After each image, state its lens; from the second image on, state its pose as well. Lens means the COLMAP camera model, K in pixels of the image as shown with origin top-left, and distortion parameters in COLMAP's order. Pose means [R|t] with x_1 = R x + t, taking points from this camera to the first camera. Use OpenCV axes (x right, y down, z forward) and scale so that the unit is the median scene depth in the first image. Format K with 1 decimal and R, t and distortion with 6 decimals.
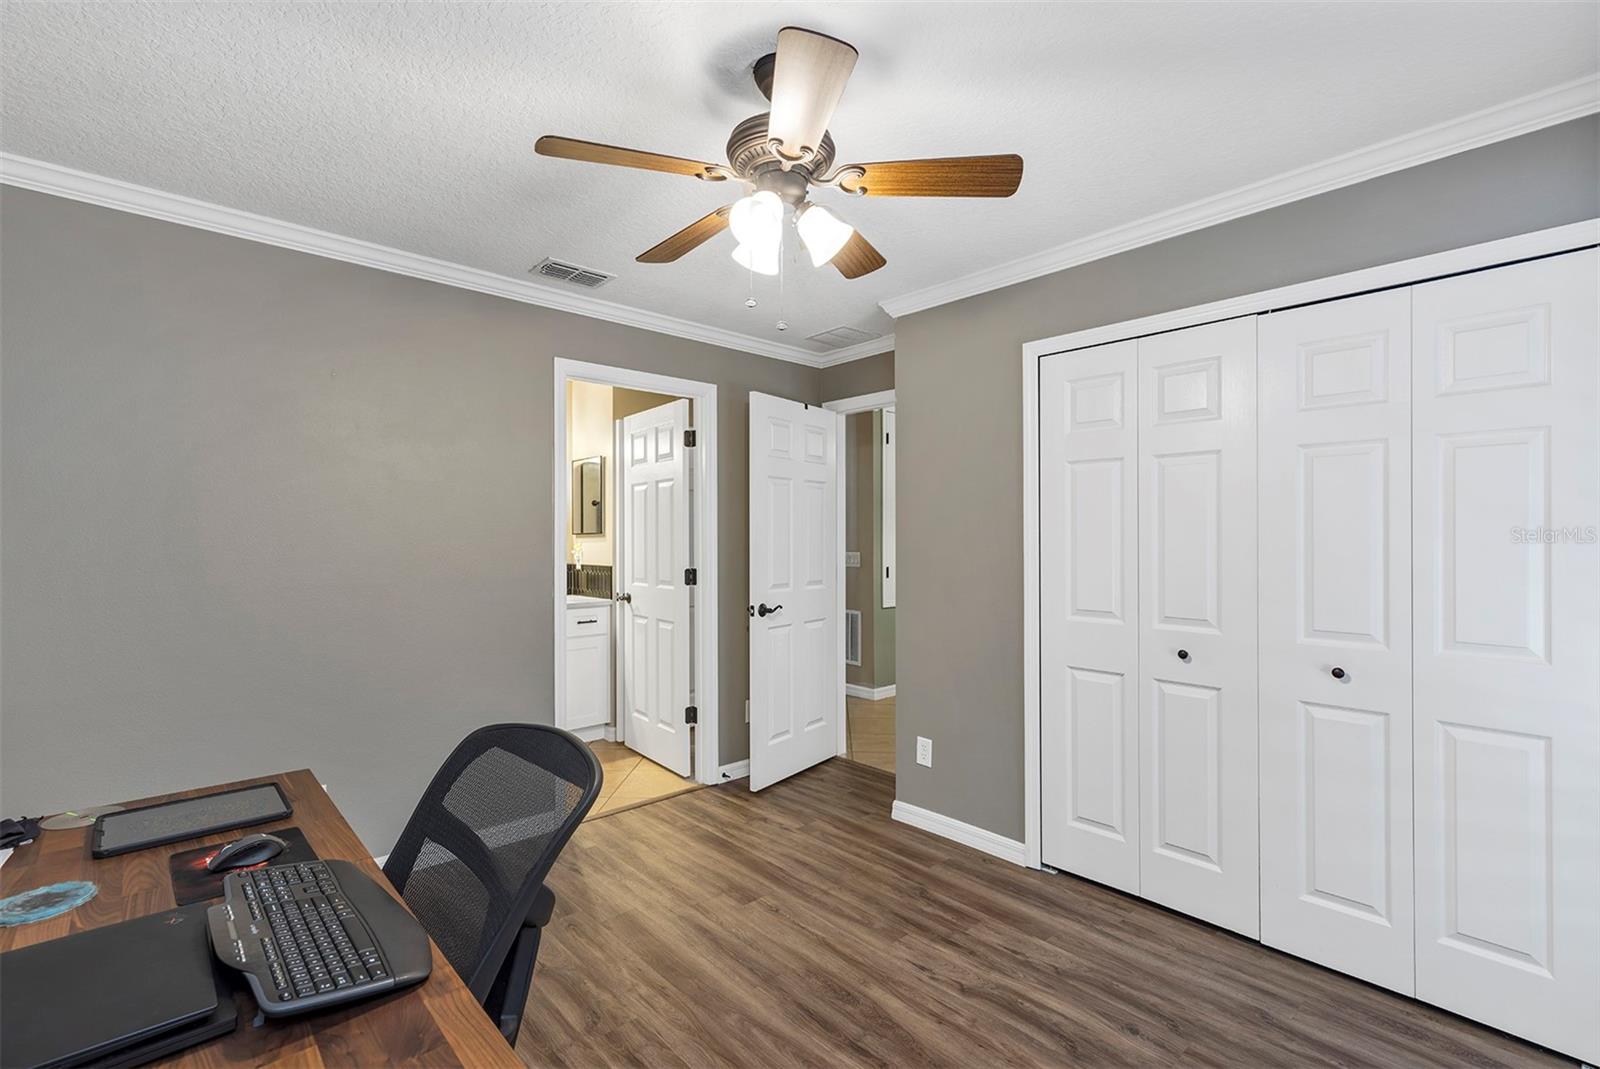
lens RADIAL K [[720.5, 0, 789.1], [0, 720.5, 532.8], [0, 0, 1]] dist [0.004282, 0.000435]
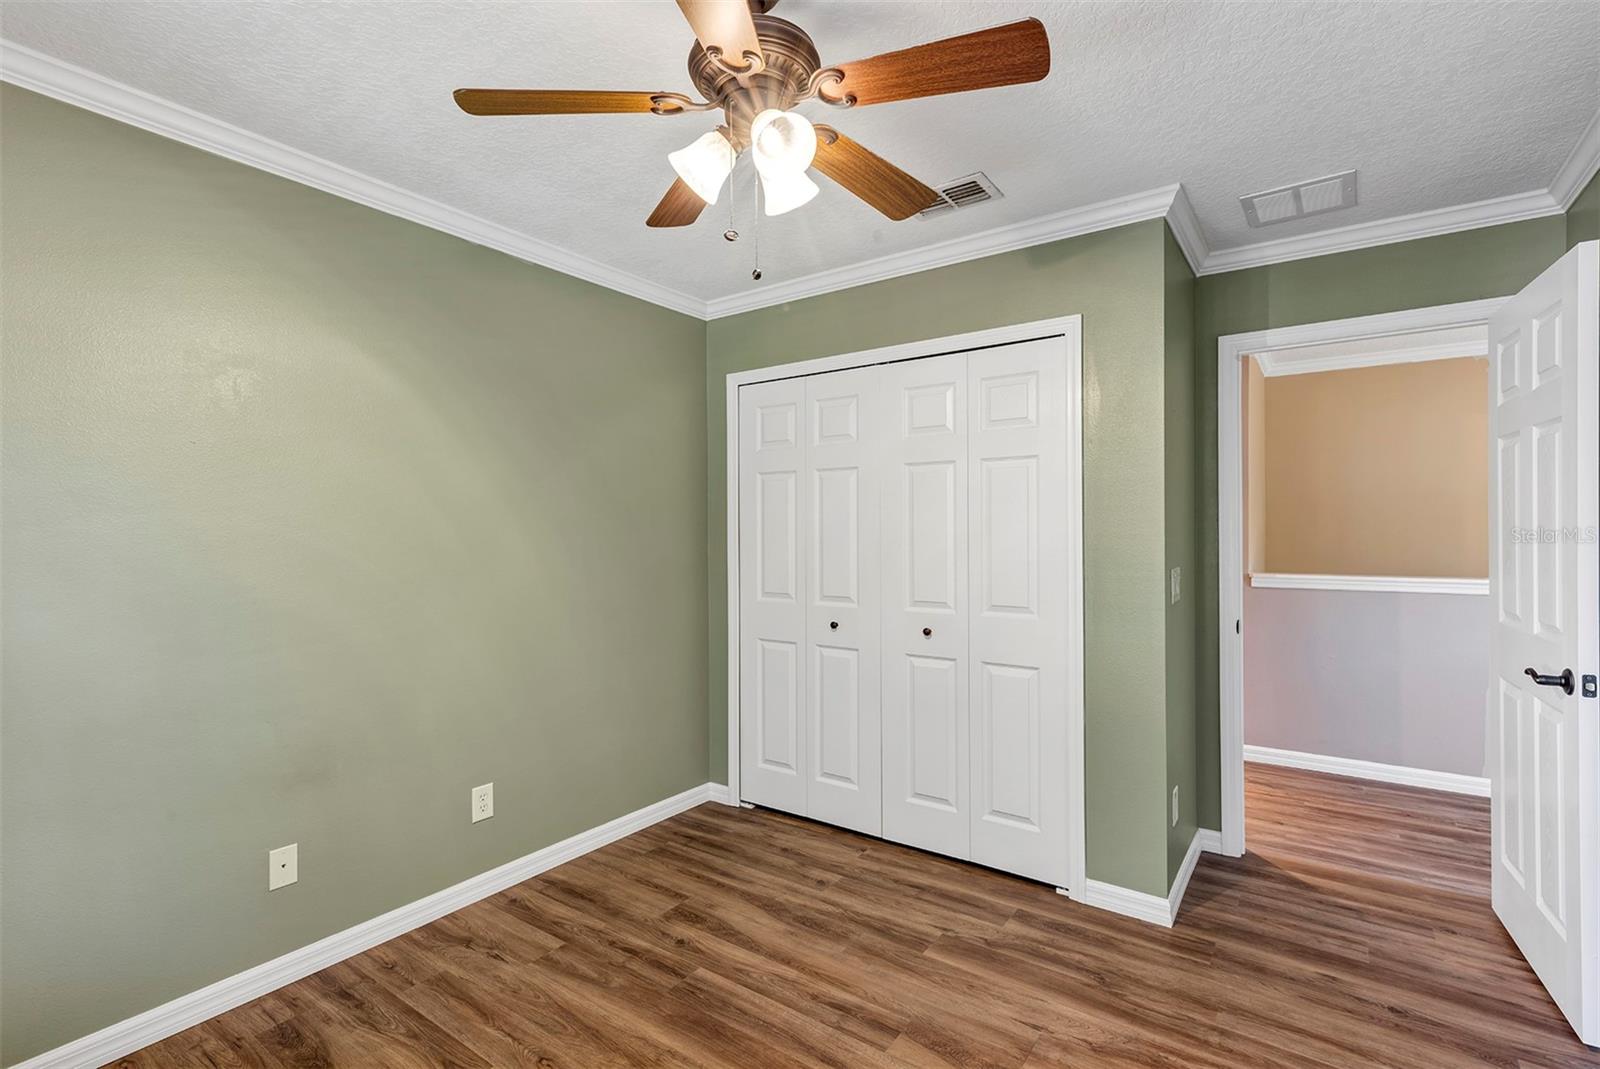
lens RADIAL K [[720.5, 0, 812.9], [0, 720.5, 533.8], [0, 0, 1]] dist [0.004282, 0.000435]
pose [[0.974376, -0.009561, 0.224724, 0.202694], [0.008832, 0.999952, 0.004248, 0.001209], [-0.224754, -0.002154, 0.974413, -0.222524]]
